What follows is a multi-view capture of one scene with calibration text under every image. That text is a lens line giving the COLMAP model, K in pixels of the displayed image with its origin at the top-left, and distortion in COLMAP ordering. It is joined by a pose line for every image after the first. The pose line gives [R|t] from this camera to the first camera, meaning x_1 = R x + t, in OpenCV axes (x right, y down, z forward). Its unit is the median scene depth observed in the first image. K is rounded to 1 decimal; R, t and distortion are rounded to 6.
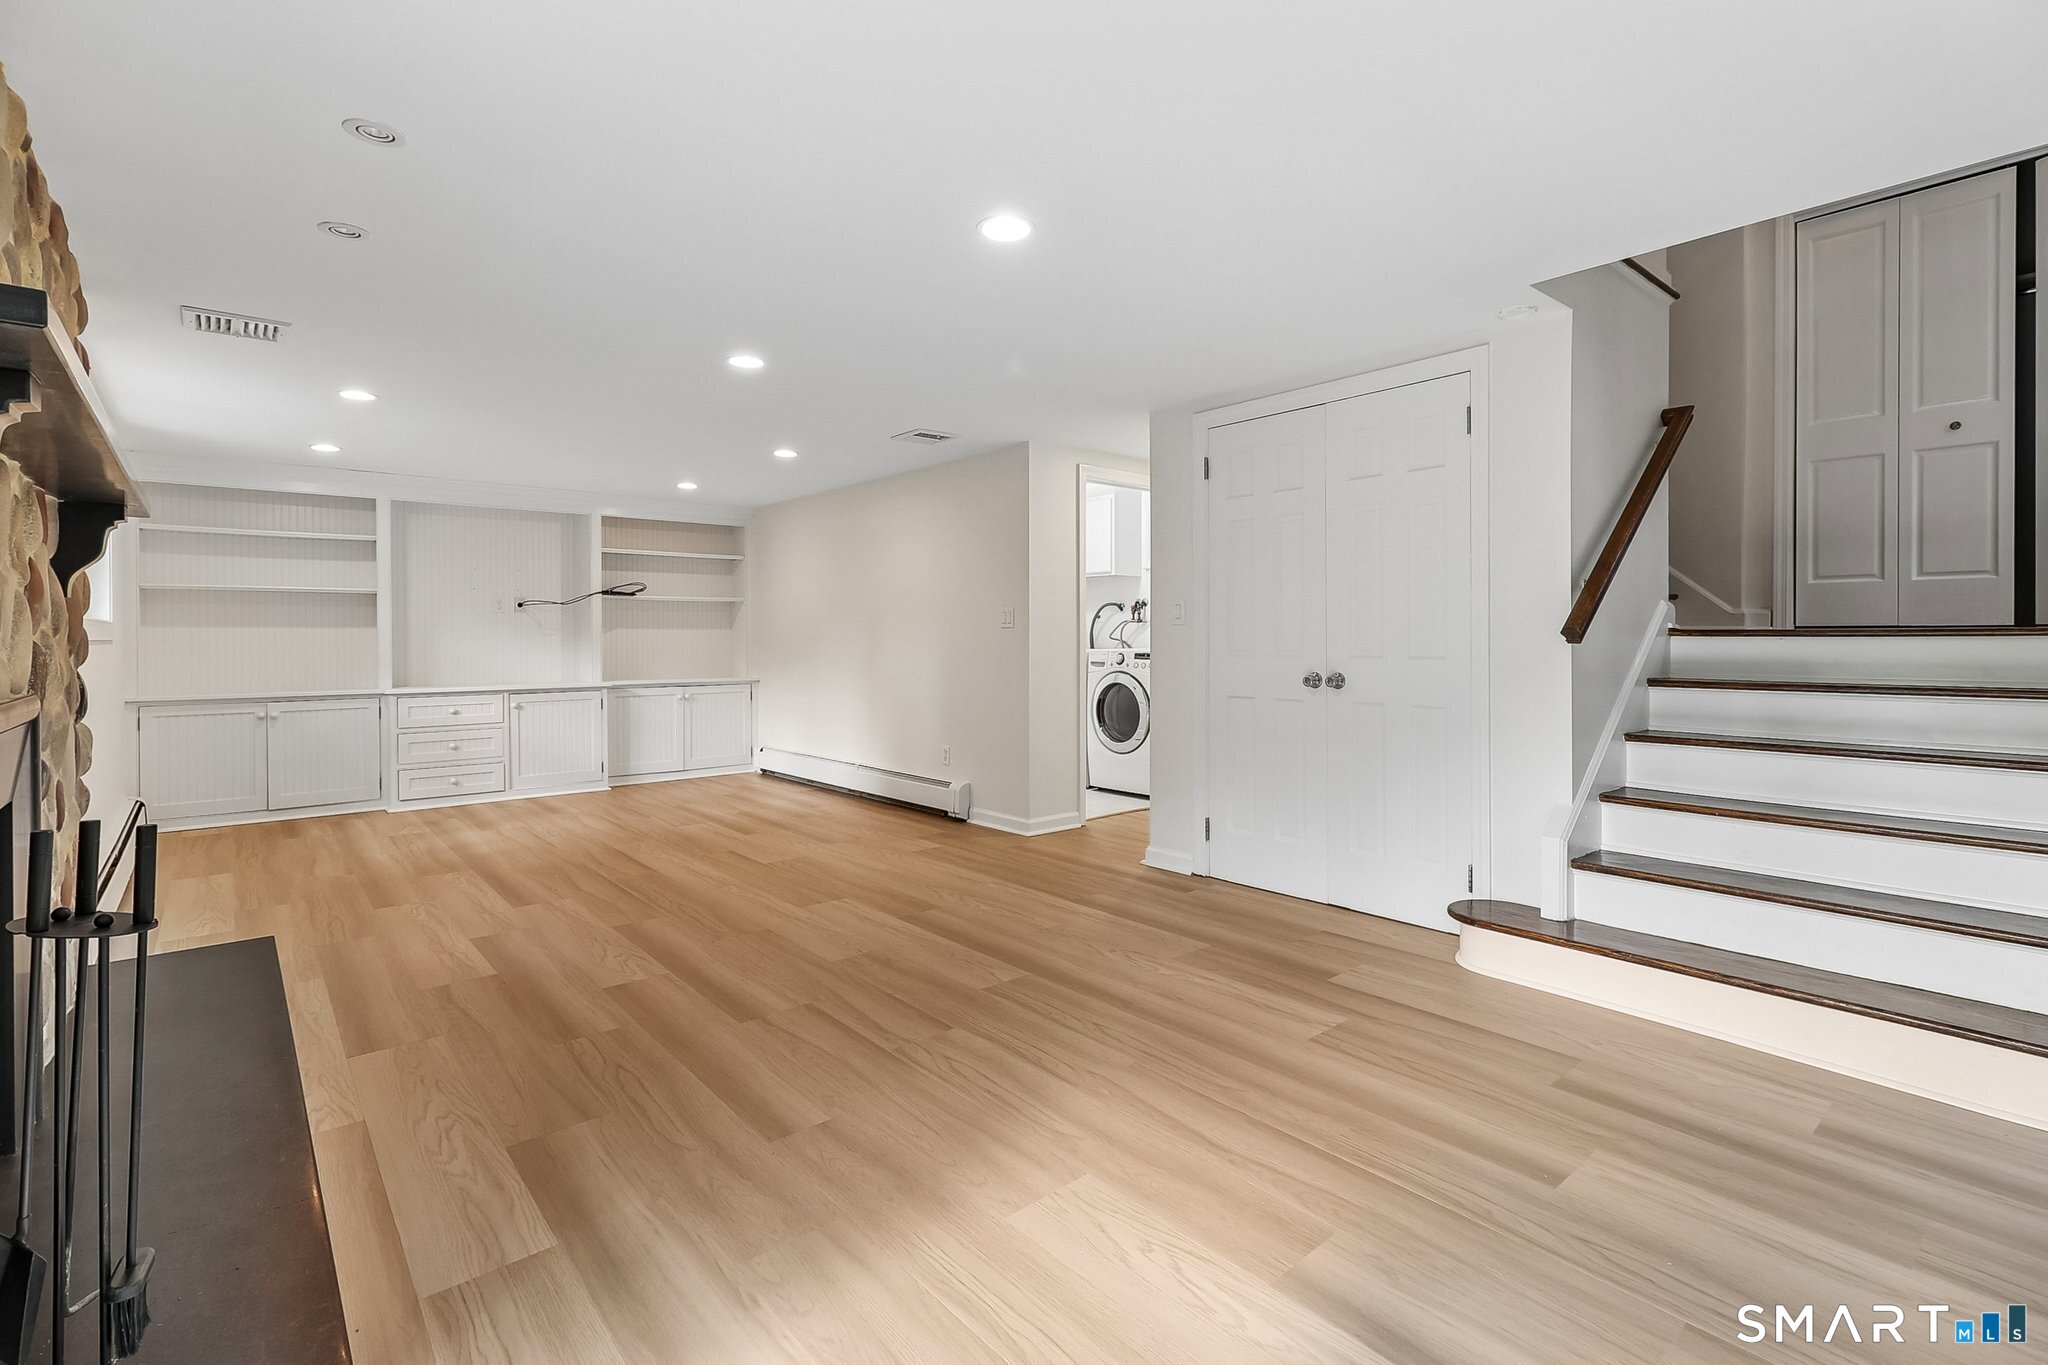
lens RADIAL K [[944.2, 0, 1024.6], [0, 944.2, 667.3], [0, 0, 1]] dist [0.003275, -0.000334]
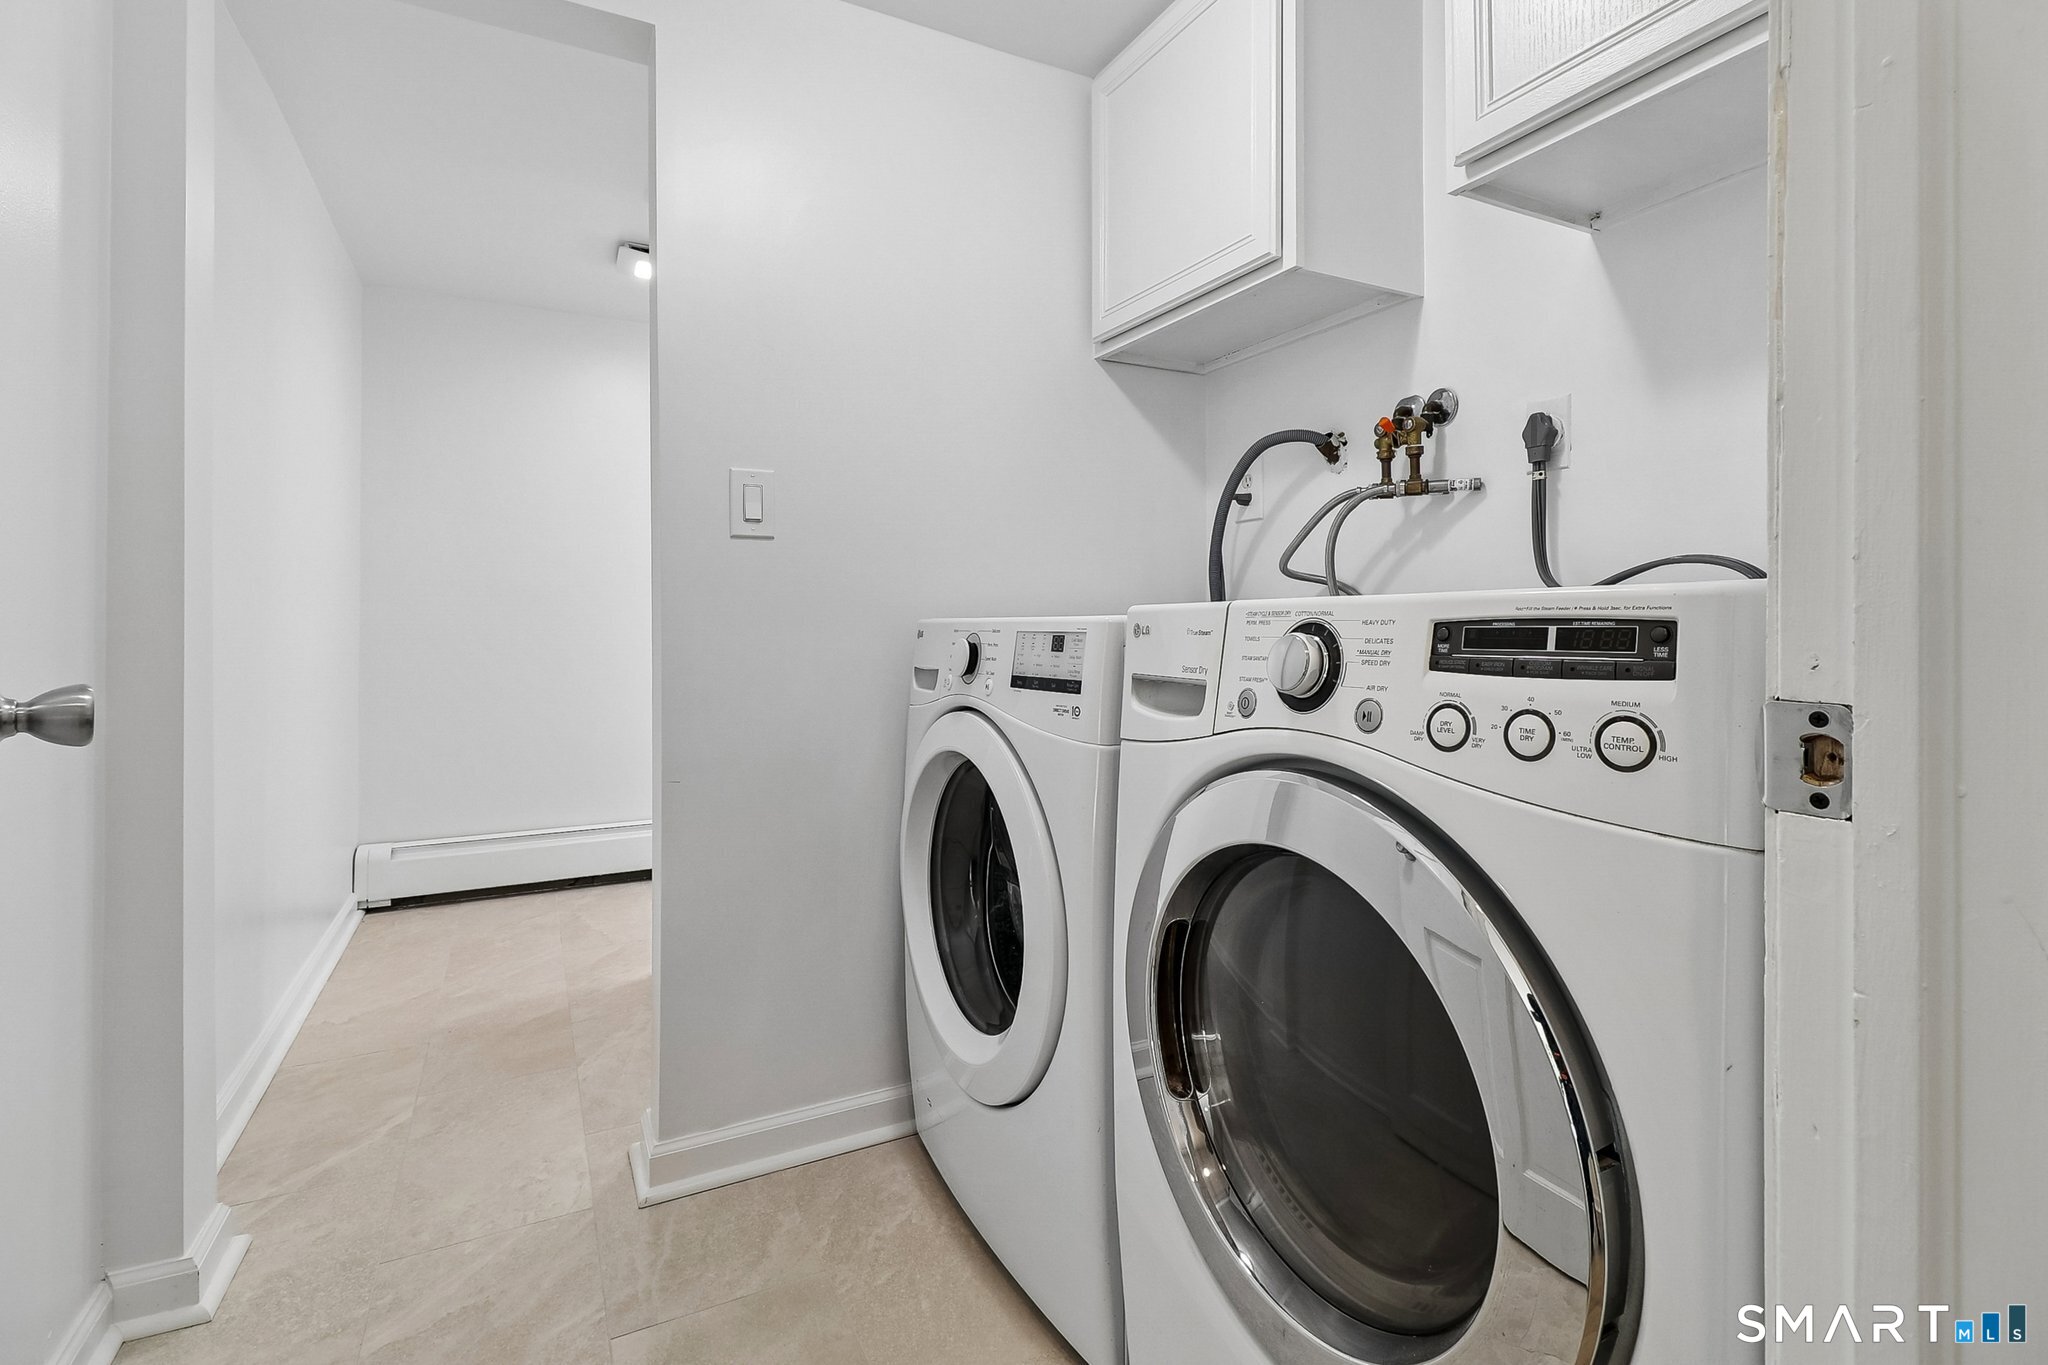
lens RADIAL K [[944.2, 0, 1021.2], [0, 944.2, 660.8], [0, 0, 1]] dist [0.003275, -0.000334]
pose [[0.974653, 0.001907, -0.223715, 0.090278], [-0.002723, 0.999991, -0.003339, -0.009010], [0.223707, 0.003863, 0.974649, 0.849651]]
